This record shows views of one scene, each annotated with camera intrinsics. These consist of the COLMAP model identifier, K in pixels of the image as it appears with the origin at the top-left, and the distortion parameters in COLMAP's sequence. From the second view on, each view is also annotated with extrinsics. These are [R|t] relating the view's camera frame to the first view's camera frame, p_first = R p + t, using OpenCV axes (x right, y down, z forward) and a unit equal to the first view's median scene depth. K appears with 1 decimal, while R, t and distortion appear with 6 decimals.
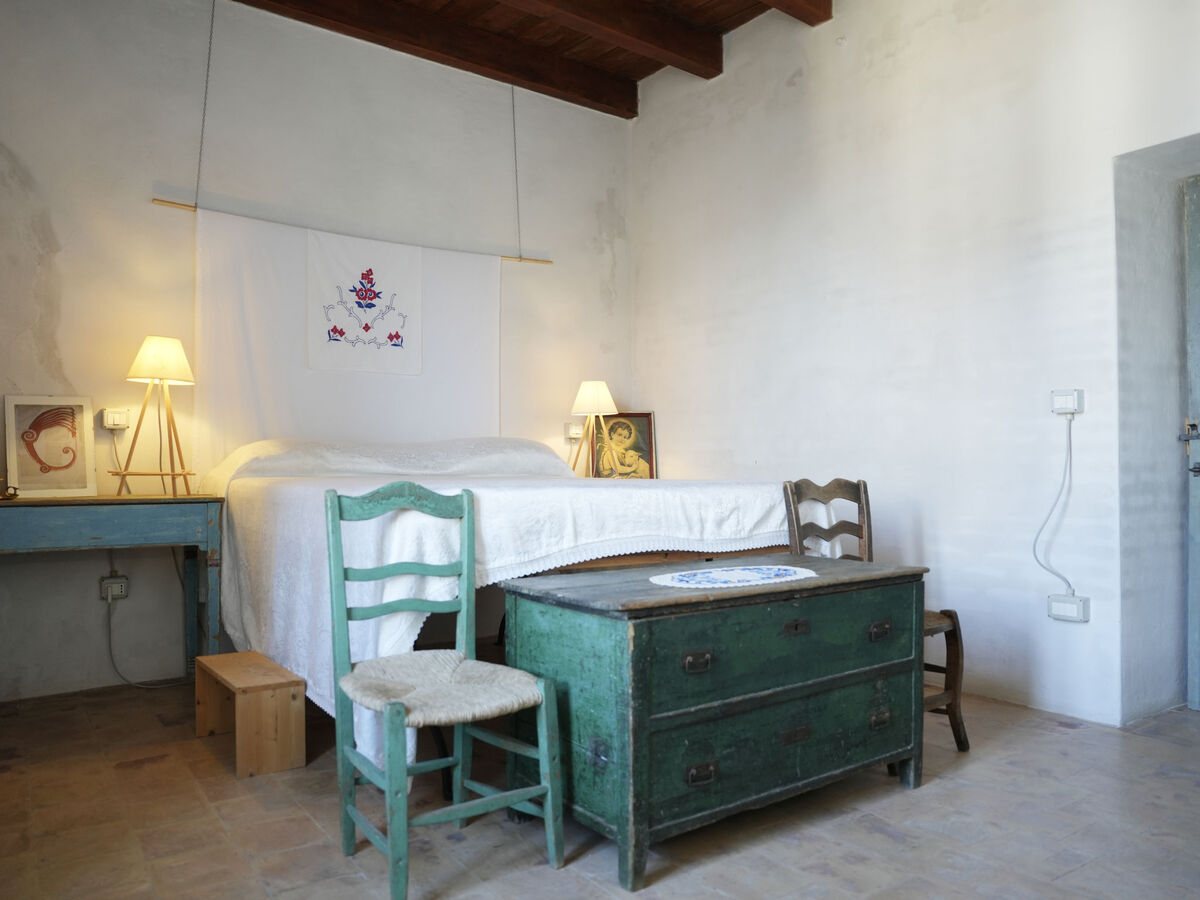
lens RADIAL K [[925.0, 0, 609.9], [0, 925.0, 450.9], [0, 0, 1]] dist [-0.115854, 0.085712]
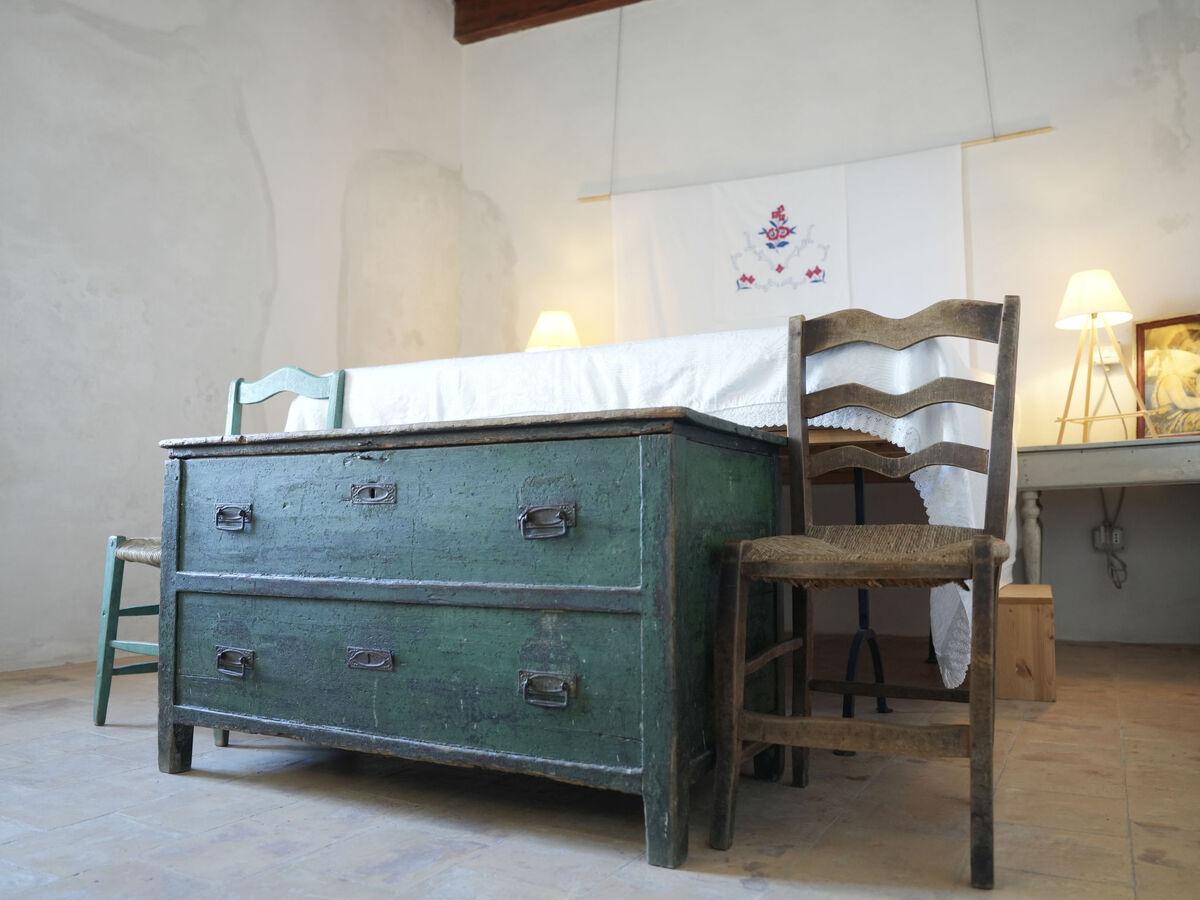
lens RADIAL K [[925.0, 0, 598.8], [0, 925.0, 446.2], [0, 0, 1]] dist [-0.115854, 0.085712]
pose [[0.437958, -0.078433, -0.895567, 0.553304], [0.012926, 0.996633, -0.080963, 0.135792], [0.898902, 0.023882, 0.437497, 0.541286]]
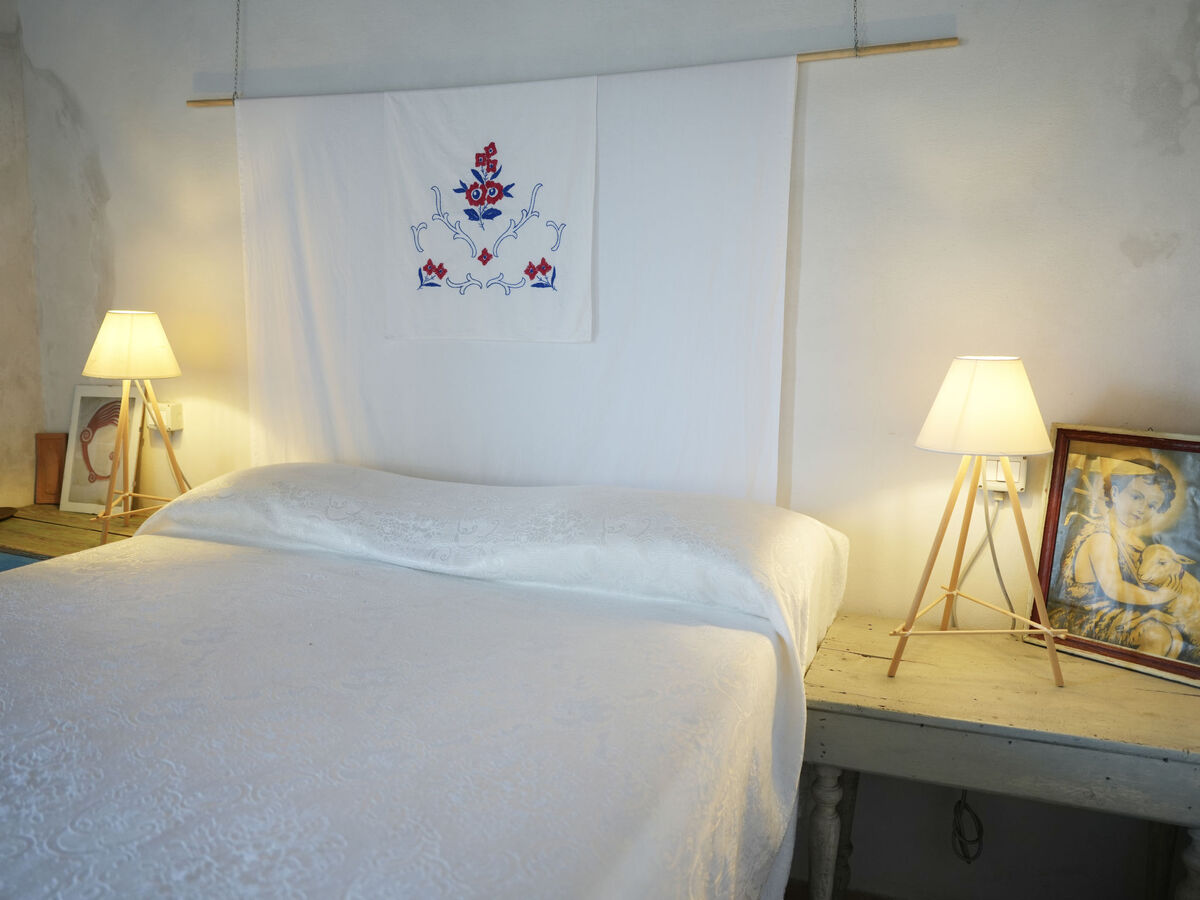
lens RADIAL K [[925.0, 0, 604.5], [0, 925.0, 446.3], [0, 0, 1]] dist [-0.115854, 0.085712]
pose [[0.512208, 0.126898, -0.849435, 0.290173], [-0.008719, 0.989742, 0.142601, -0.124091], [0.858817, -0.065635, 0.508060, 0.947647]]
